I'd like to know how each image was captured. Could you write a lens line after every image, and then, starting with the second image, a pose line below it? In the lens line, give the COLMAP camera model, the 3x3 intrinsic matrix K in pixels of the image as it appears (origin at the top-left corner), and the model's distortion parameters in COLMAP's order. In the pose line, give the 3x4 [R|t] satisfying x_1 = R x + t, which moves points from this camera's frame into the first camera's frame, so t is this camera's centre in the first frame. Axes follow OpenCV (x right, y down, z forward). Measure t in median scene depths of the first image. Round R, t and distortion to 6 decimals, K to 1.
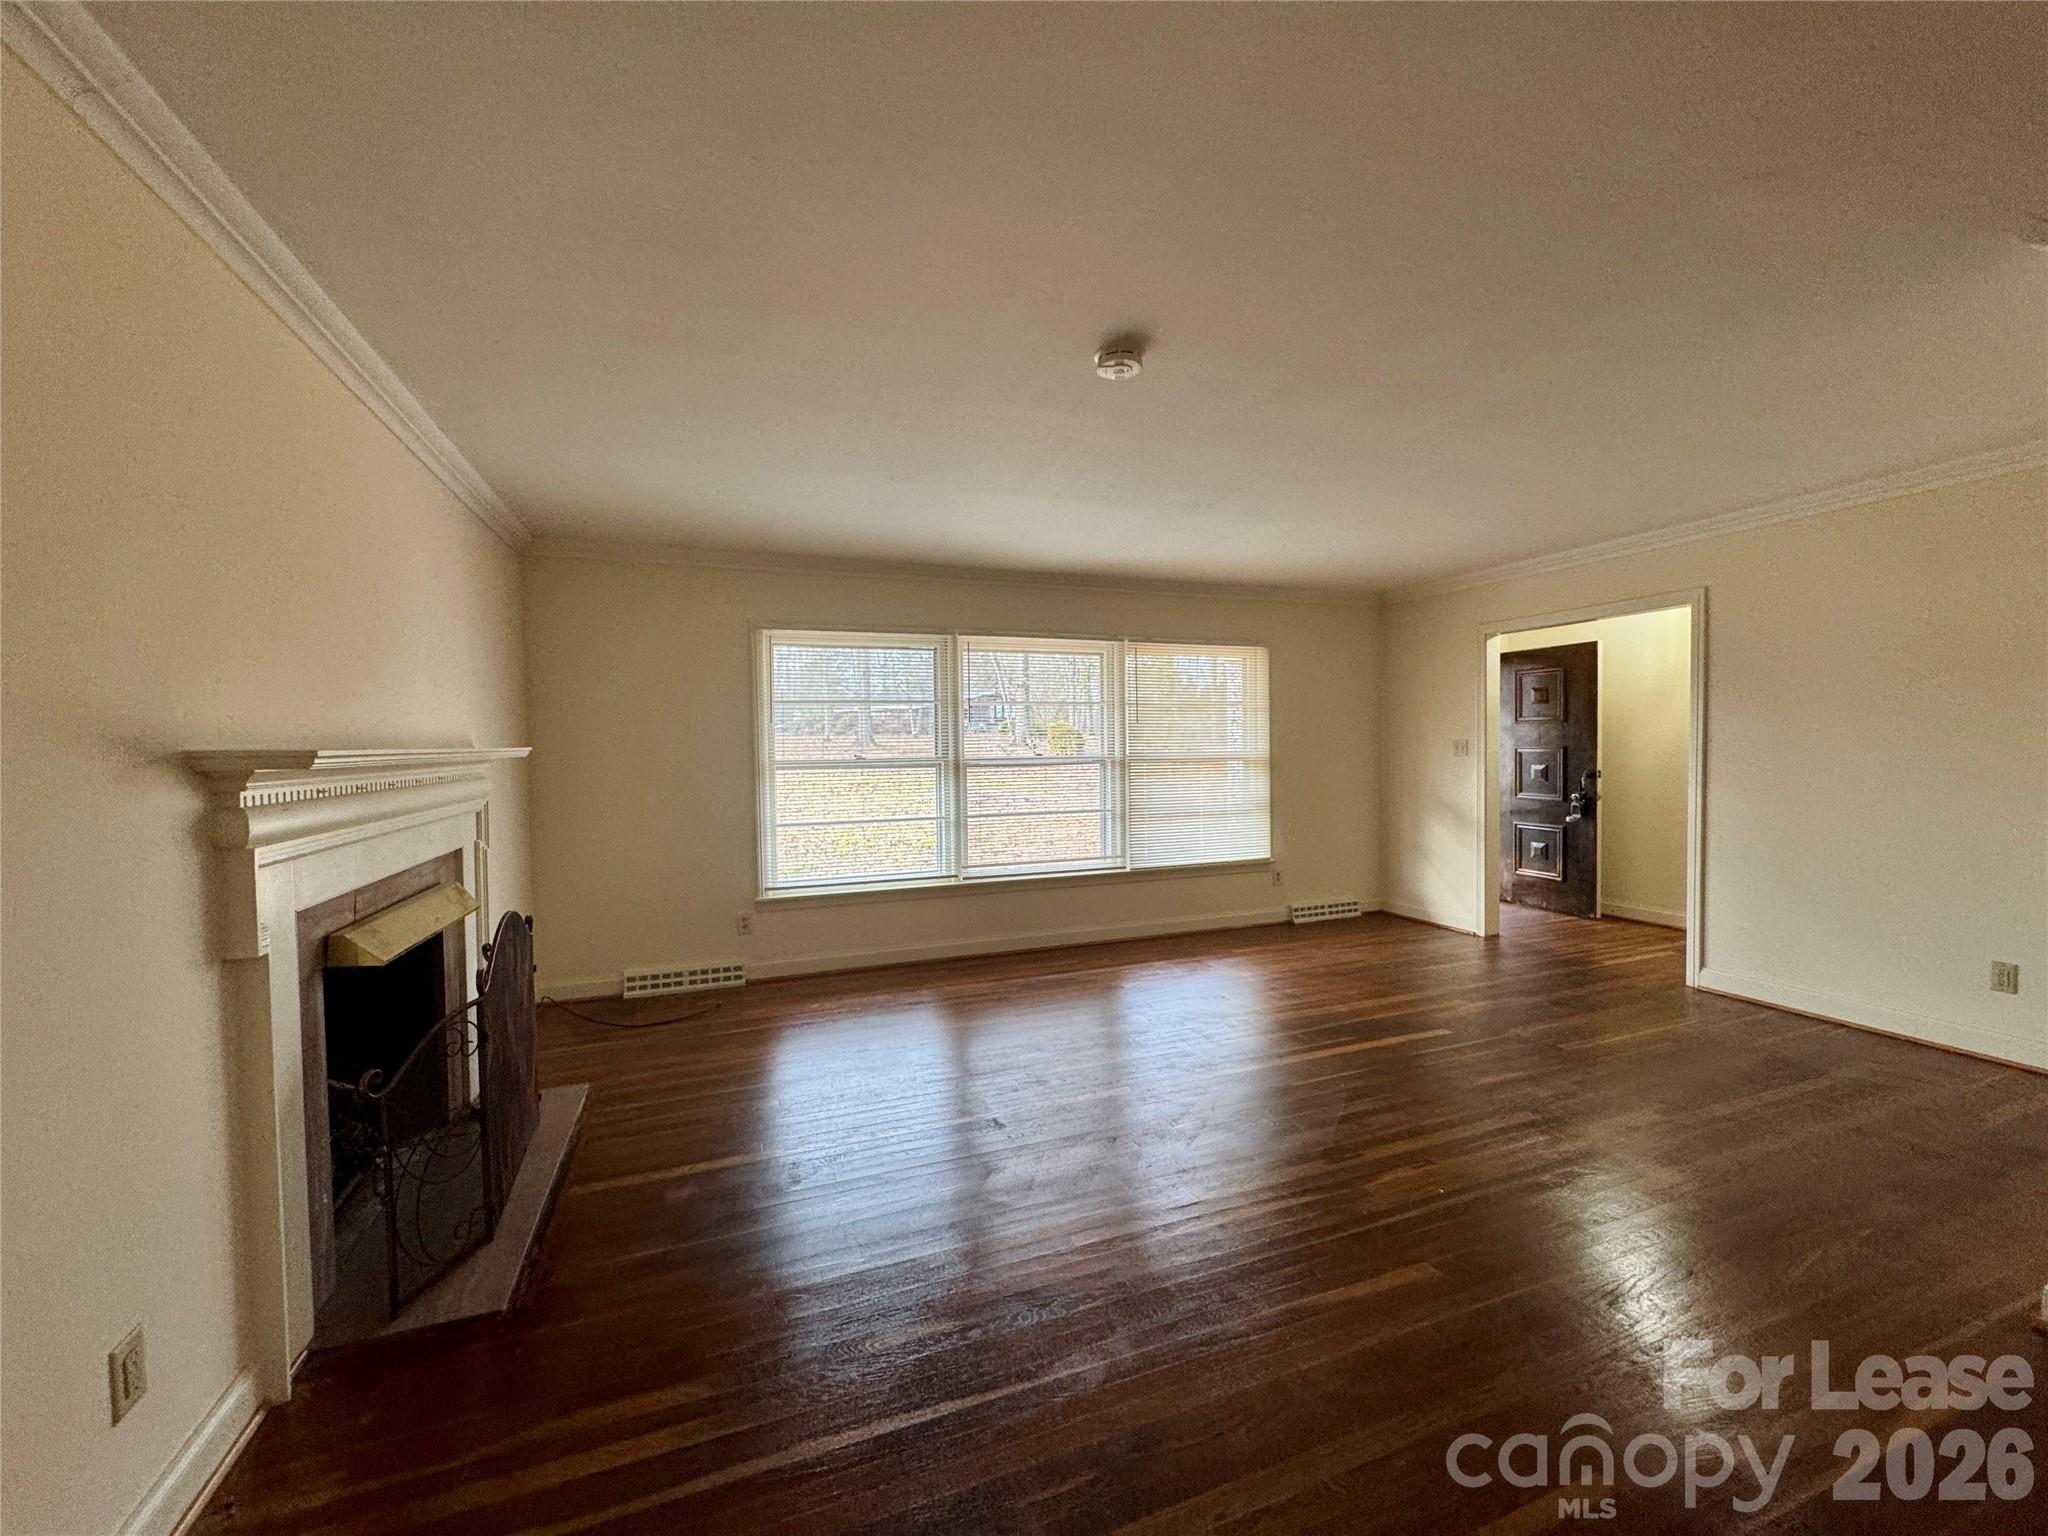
lens RADIAL K [[818.1, 0, 1024.0], [0, 818.1, 768.0], [0, 0, 1]] dist [-0.002185, -0.000185]
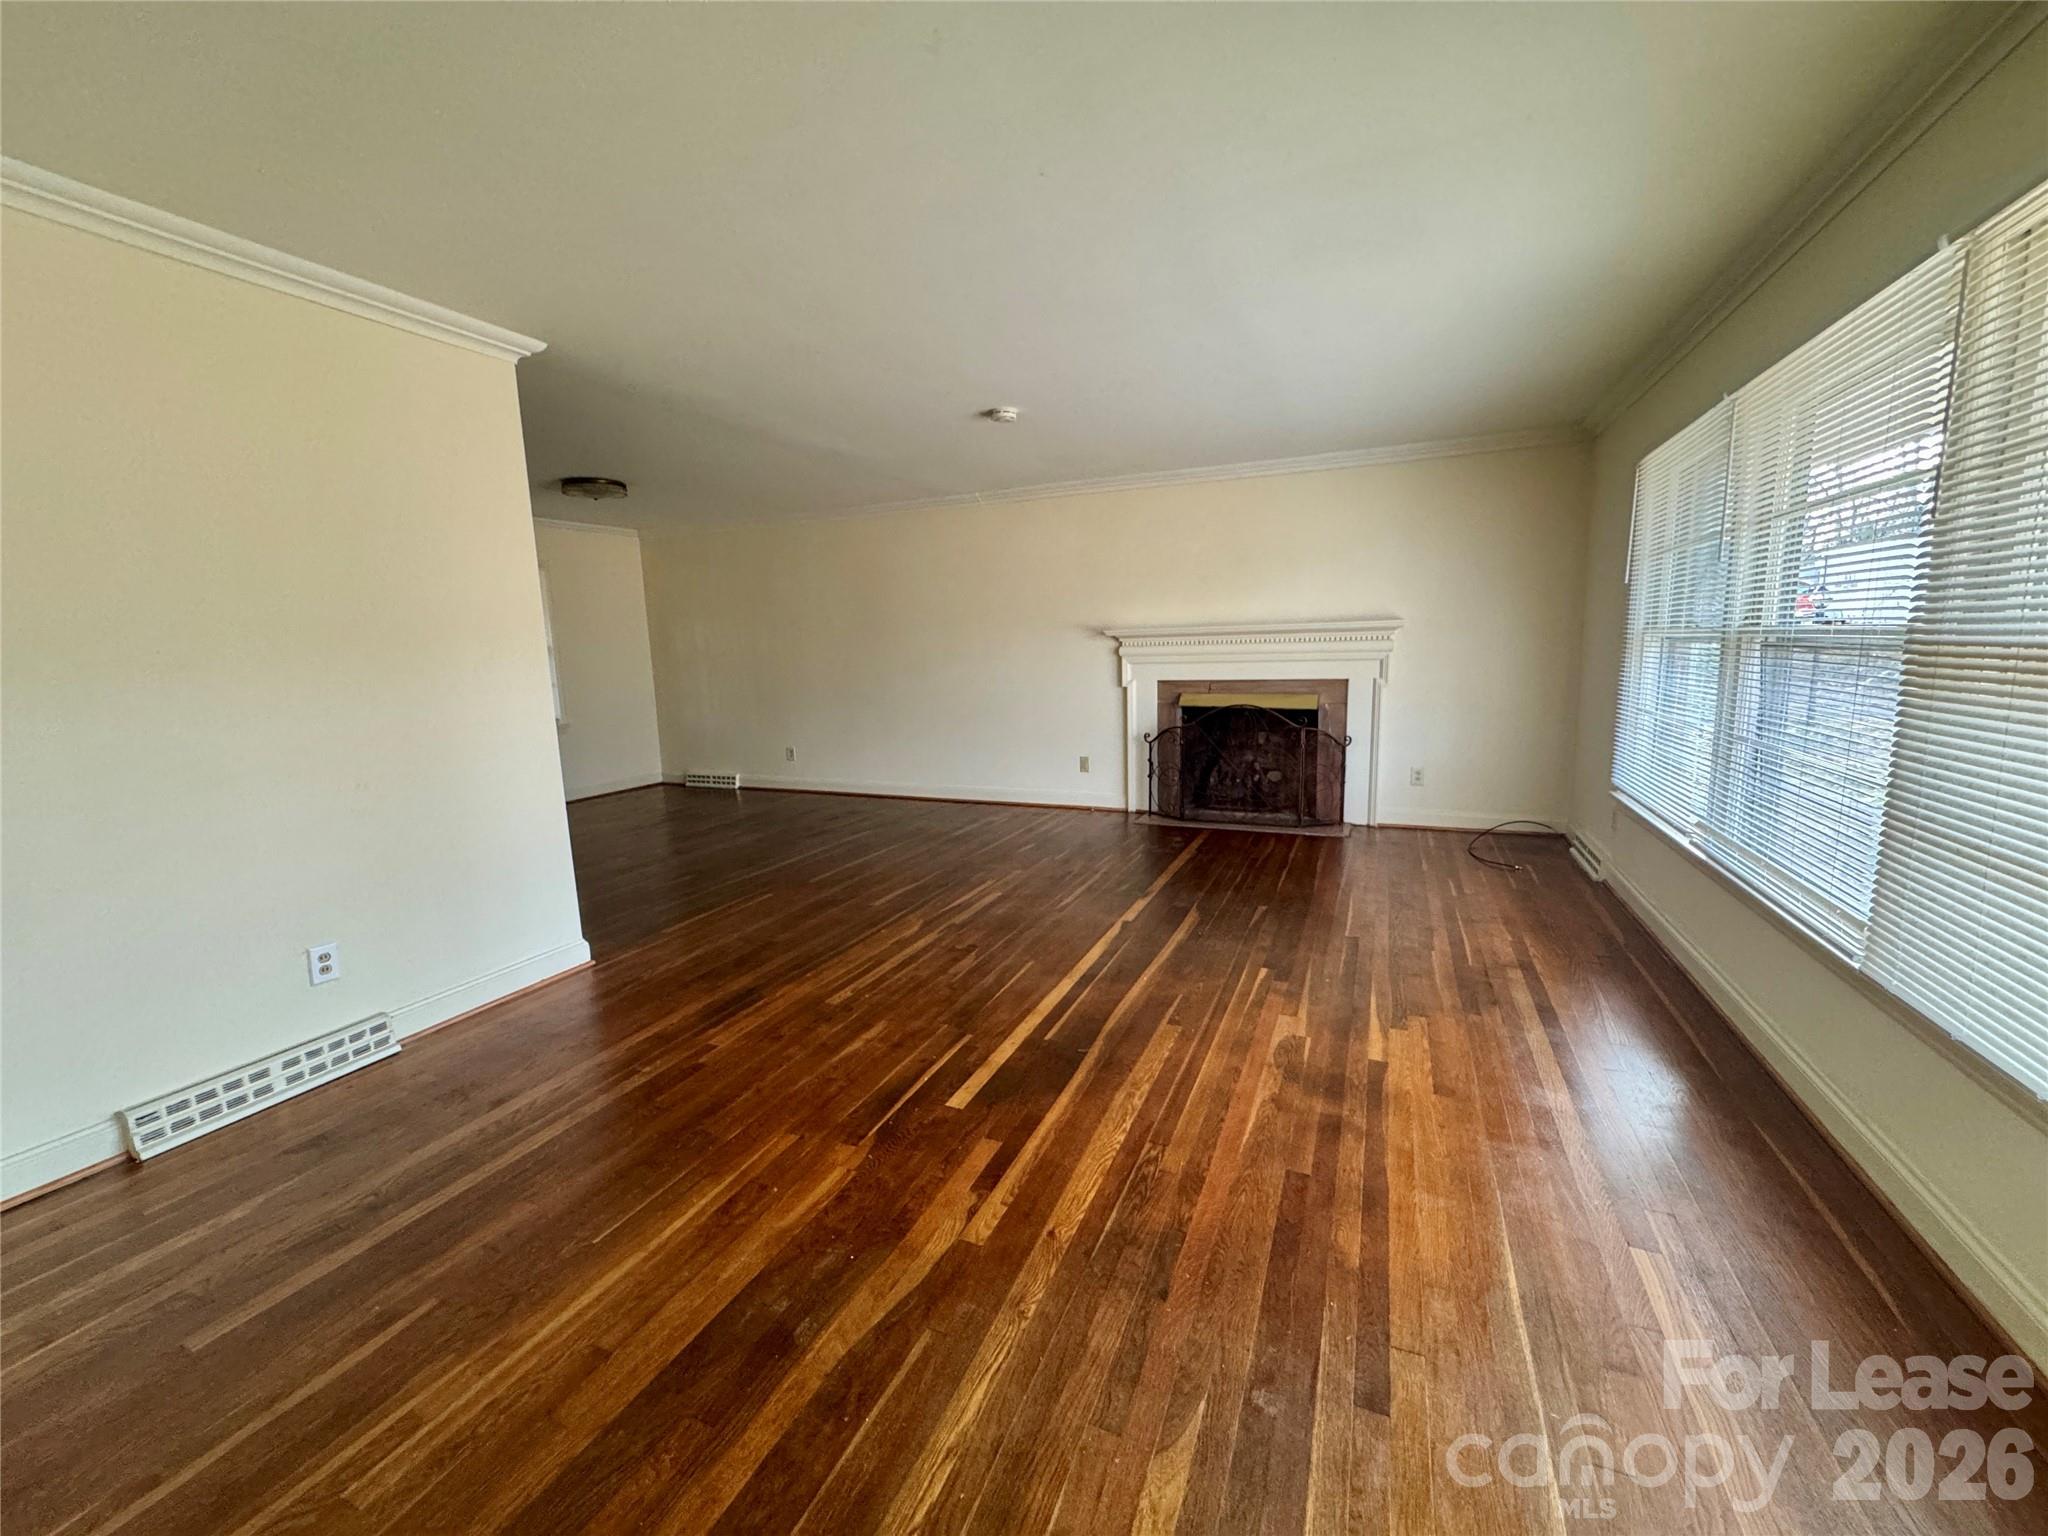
lens RADIAL K [[818.1, 0, 1024.0], [0, 818.1, 768.0], [0, 0, 1]] dist [-0.002185, -0.000185]
pose [[-0.702737, 0.140005, -0.697538, 0.911764], [0.017338, 0.983525, 0.179939, -0.034625], [0.711239, 0.114356, -0.693587, 1.497315]]
